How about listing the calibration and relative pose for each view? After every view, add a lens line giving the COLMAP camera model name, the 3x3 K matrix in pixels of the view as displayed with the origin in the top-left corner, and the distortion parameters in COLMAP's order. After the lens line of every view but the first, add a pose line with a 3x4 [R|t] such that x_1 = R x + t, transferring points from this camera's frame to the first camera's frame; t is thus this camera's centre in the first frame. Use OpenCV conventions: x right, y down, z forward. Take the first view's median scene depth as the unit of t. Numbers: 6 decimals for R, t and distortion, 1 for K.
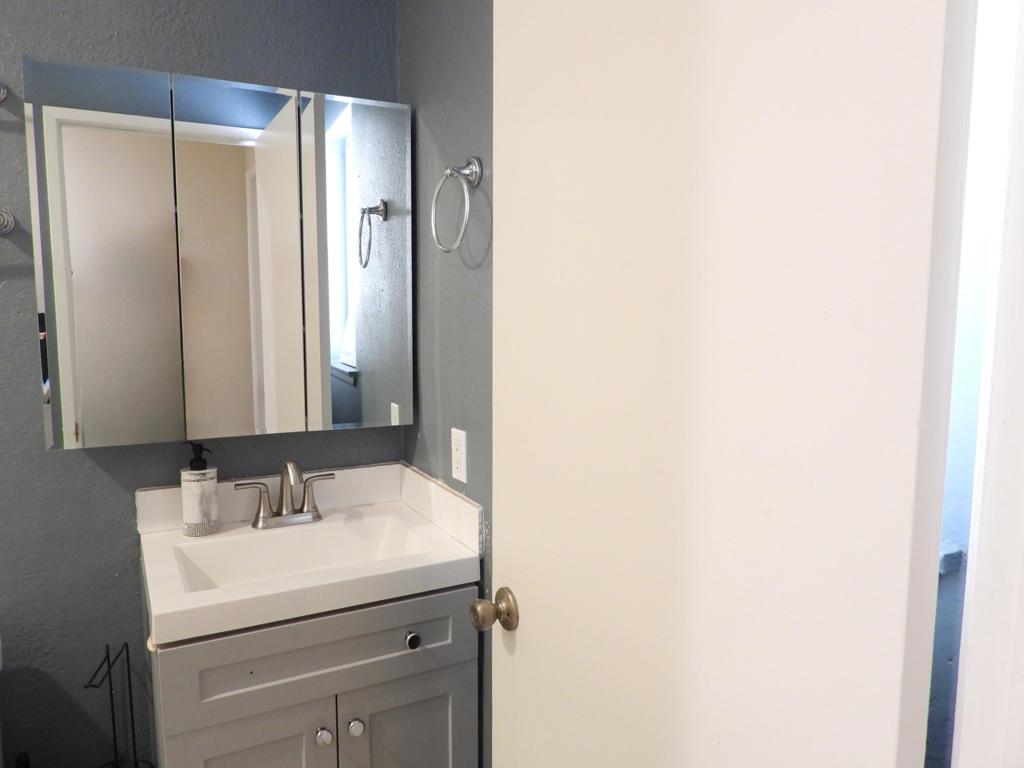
lens RADIAL K [[740.3, 0, 512.4], [0, 740.3, 383.6], [0, 0, 1]] dist [-0.007405, 0.000043]
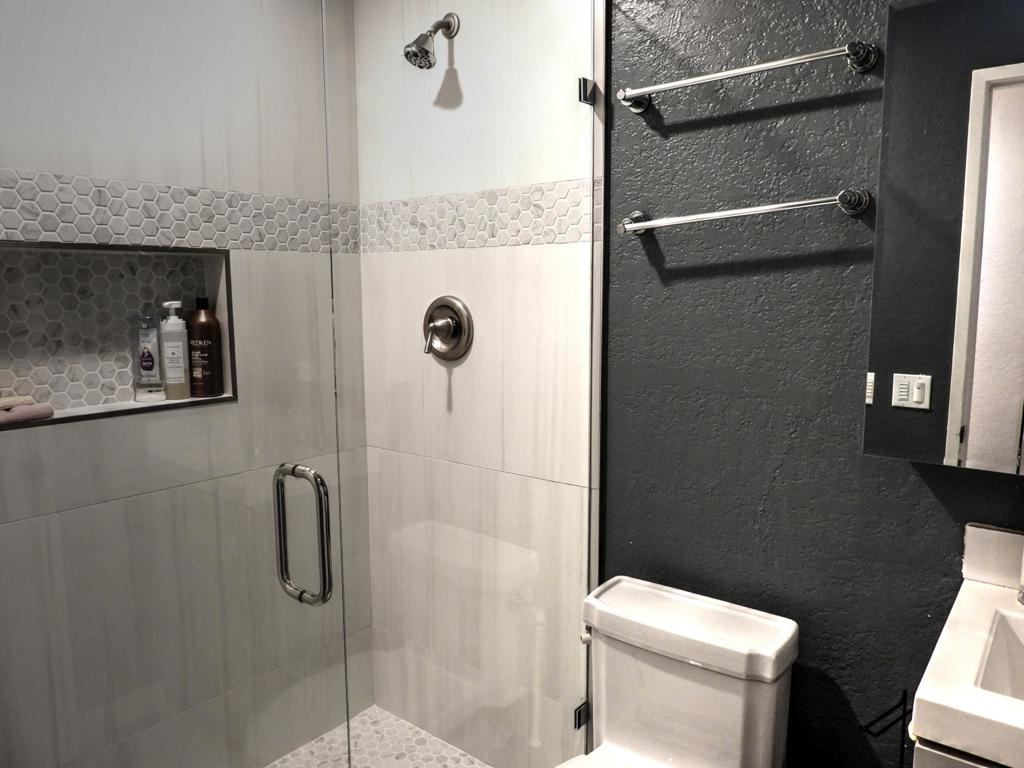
lens RADIAL K [[740.3, 0, 512.0], [0, 740.3, 381.4], [0, 0, 1]] dist [-0.007405, 0.000043]
pose [[0.401859, 0.114493, -0.908516, 0.002234], [-0.100667, 0.991663, 0.080444, -0.023692], [0.910151, 0.059130, 0.410034, 0.220261]]
